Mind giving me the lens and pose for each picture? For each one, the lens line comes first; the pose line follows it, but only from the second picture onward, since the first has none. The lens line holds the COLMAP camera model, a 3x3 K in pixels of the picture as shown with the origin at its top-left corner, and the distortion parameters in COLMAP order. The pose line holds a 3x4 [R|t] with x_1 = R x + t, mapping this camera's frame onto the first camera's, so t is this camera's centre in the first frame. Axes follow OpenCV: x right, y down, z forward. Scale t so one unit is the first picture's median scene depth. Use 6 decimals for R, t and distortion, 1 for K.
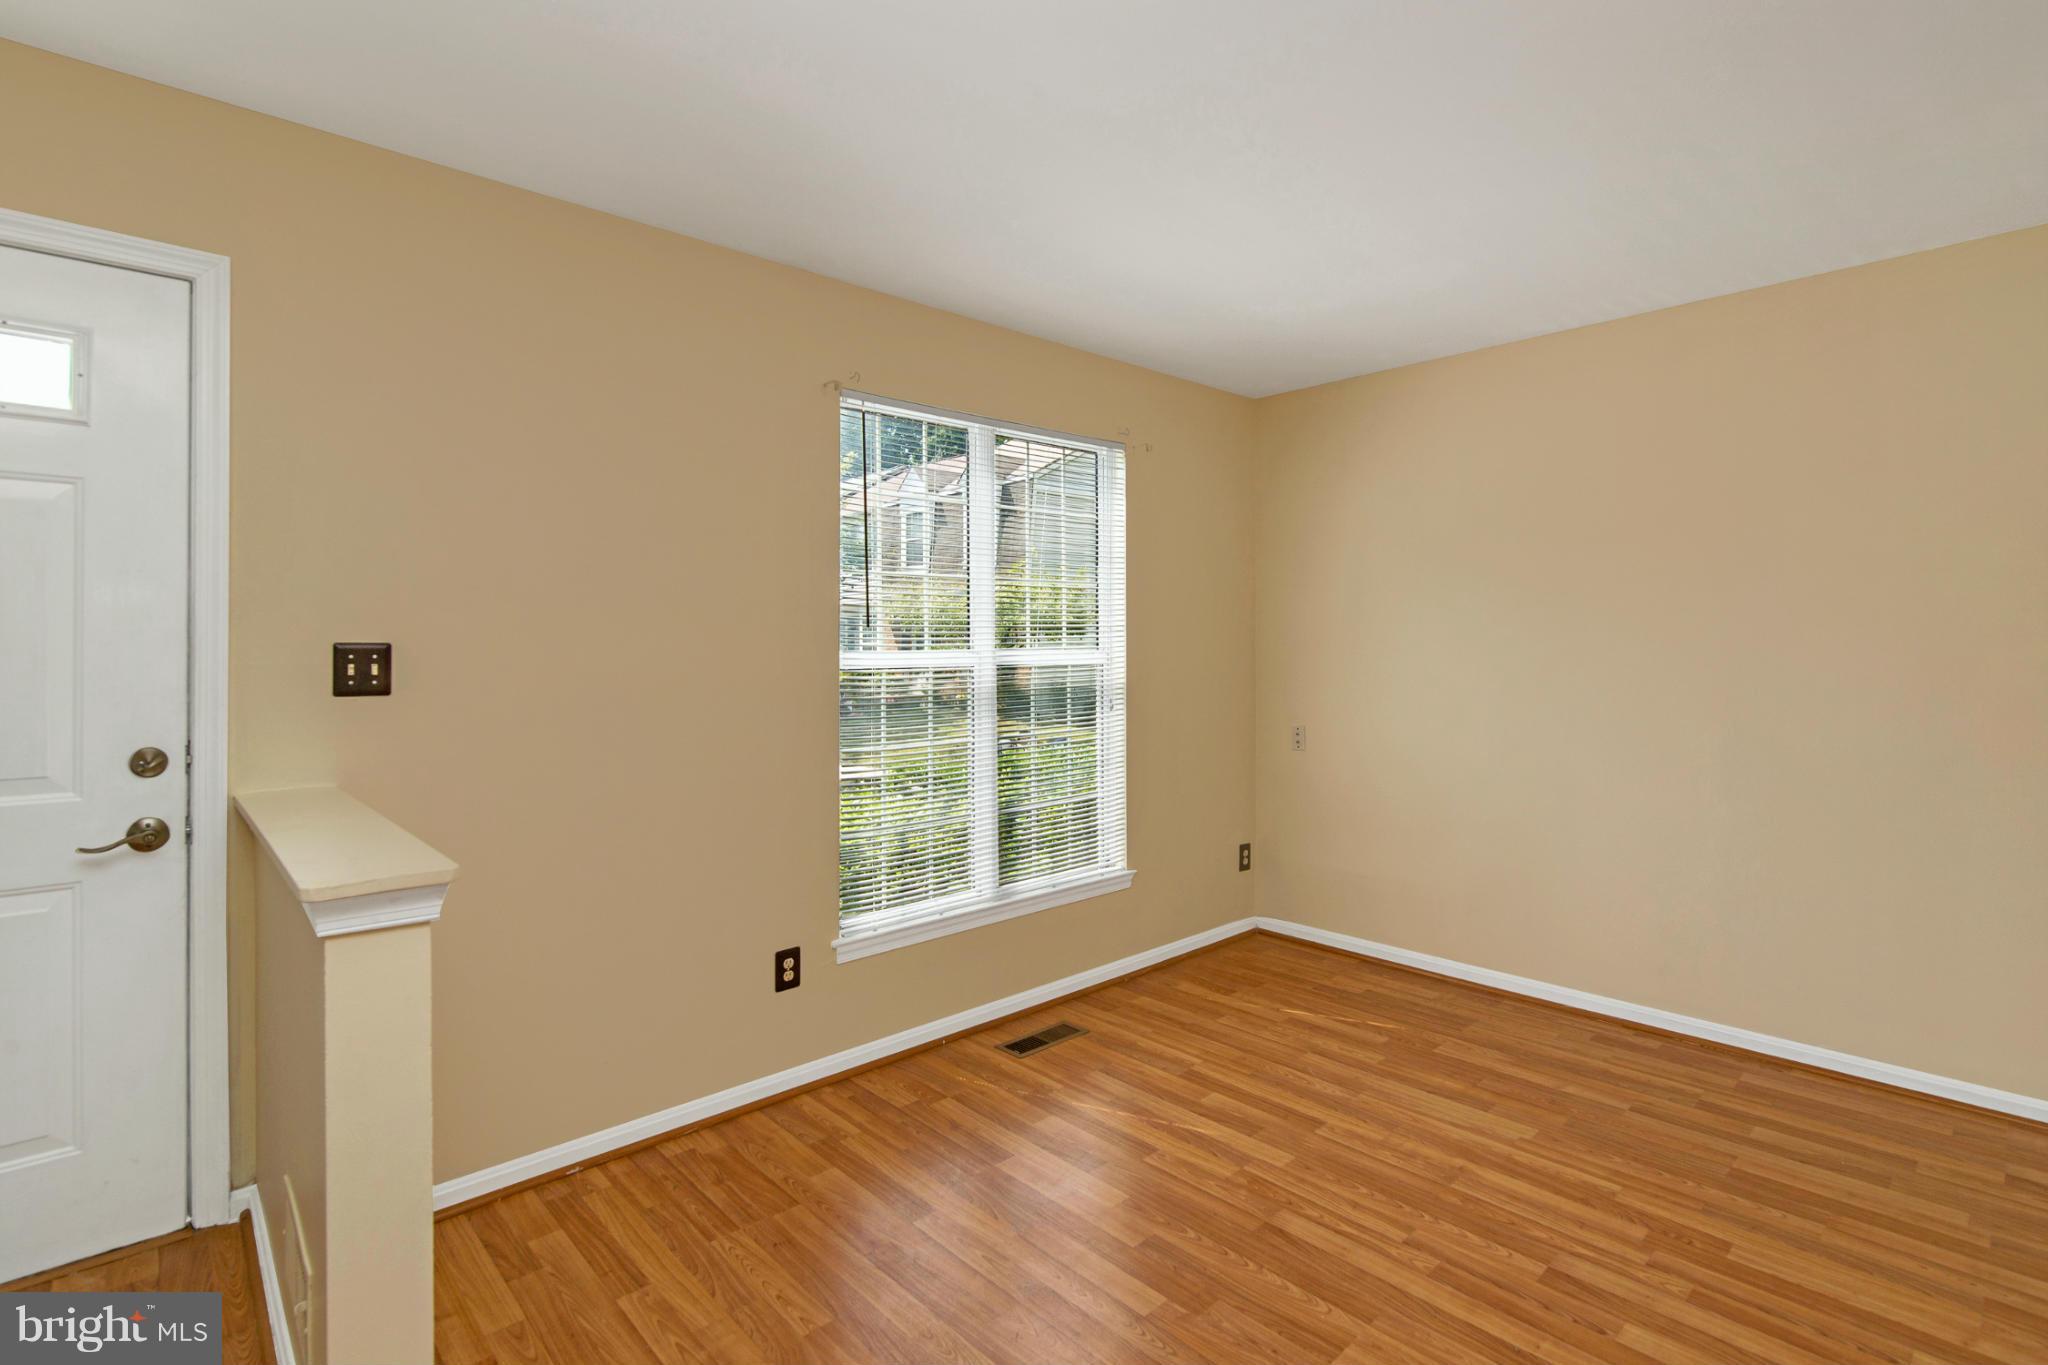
lens RADIAL K [[975.8, 0, 1035.4], [0, 975.8, 640.1], [0, 0, 1]] dist [-0.003618, -0.000336]
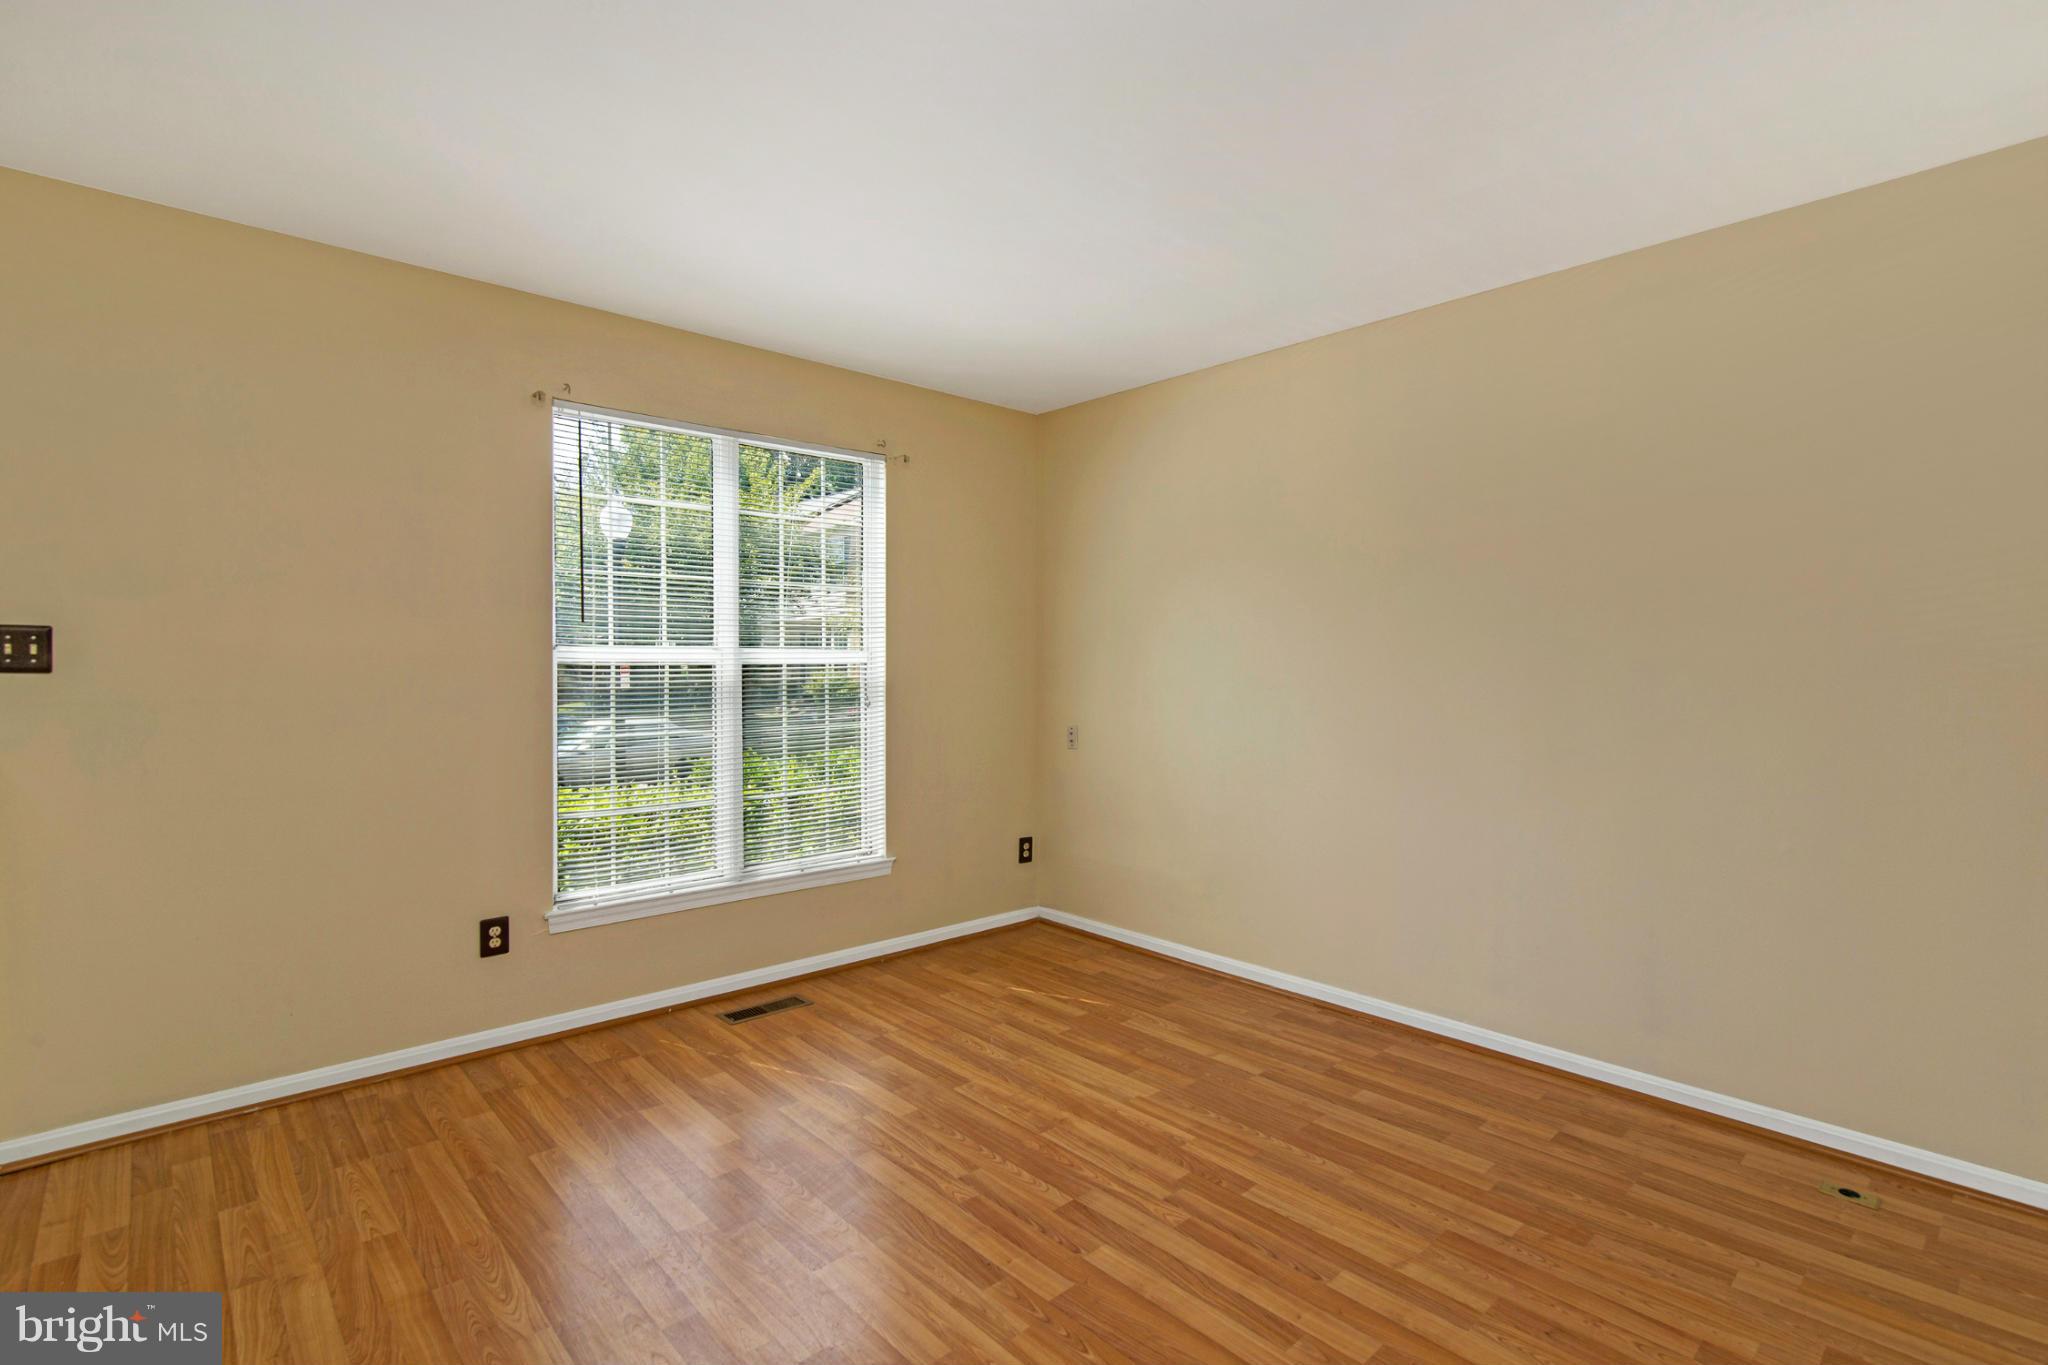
lens RADIAL K [[964.9, 0, 1023.9], [0, 964.9, 664.6], [0, 0, 1]] dist [-0.003084, -0.000785]
pose [[0.999920, 0.008761, -0.009097, 0.336812], [-0.008681, 0.999924, 0.008787, 0.020668], [0.009173, -0.008707, 0.999920, -0.061422]]
